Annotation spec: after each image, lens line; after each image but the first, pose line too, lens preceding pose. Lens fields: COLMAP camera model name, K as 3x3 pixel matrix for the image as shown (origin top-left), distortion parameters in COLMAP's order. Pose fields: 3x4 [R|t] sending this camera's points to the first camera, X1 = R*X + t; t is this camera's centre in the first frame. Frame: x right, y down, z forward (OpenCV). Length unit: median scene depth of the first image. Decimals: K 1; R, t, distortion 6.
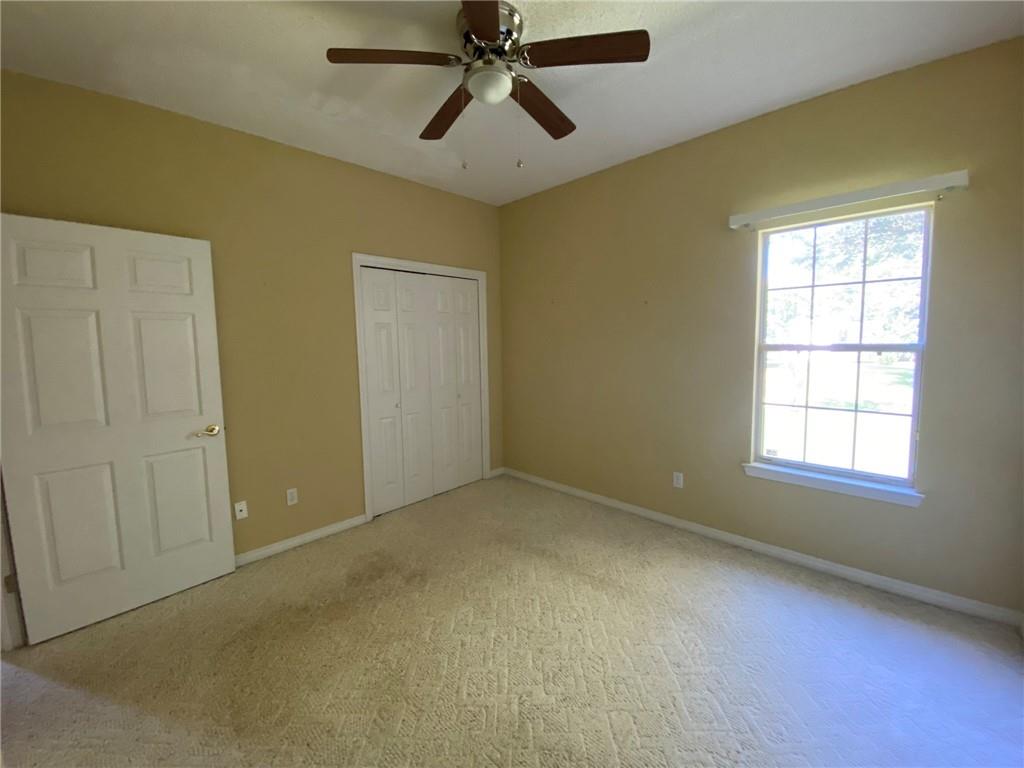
lens RADIAL K [[419.7, 0, 510.1], [0, 419.7, 377.6], [0, 0, 1]] dist [0.036634, -0.000768]
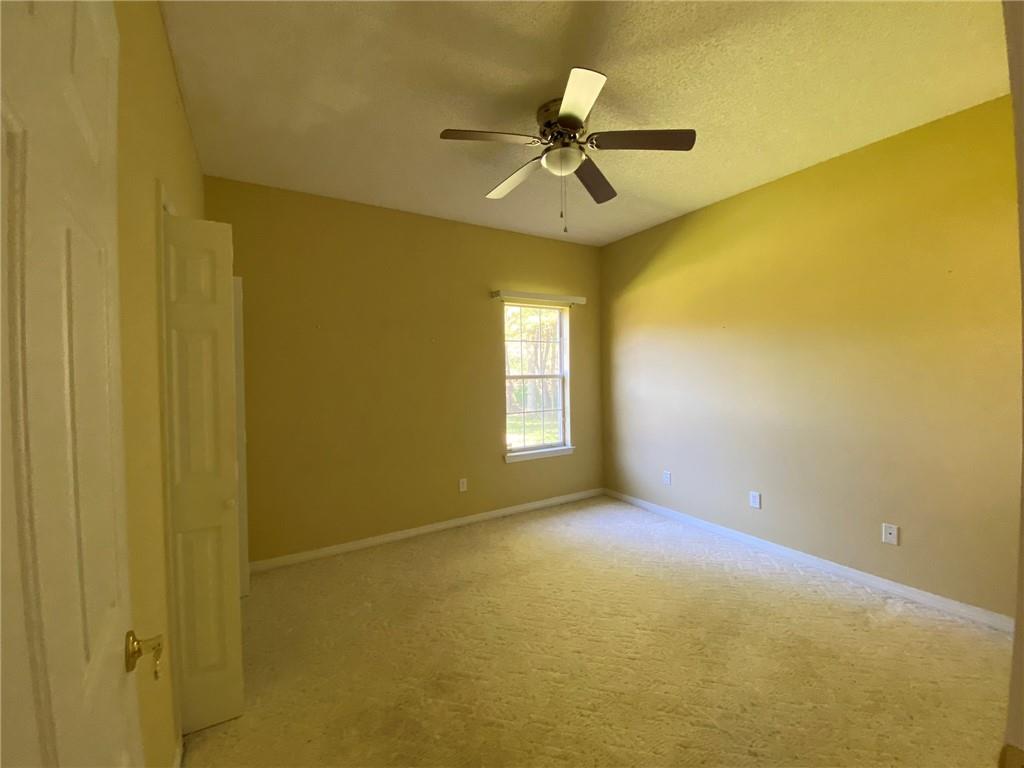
lens RADIAL K [[419.7, 0, 510.1], [0, 419.7, 377.6], [0, 0, 1]] dist [0.036634, -0.000768]
pose [[0.275874, -0.013214, 0.961103, -0.915514], [0.097618, 0.995121, -0.014339, -0.049885], [-0.956224, 0.097777, 0.275818, 0.616660]]
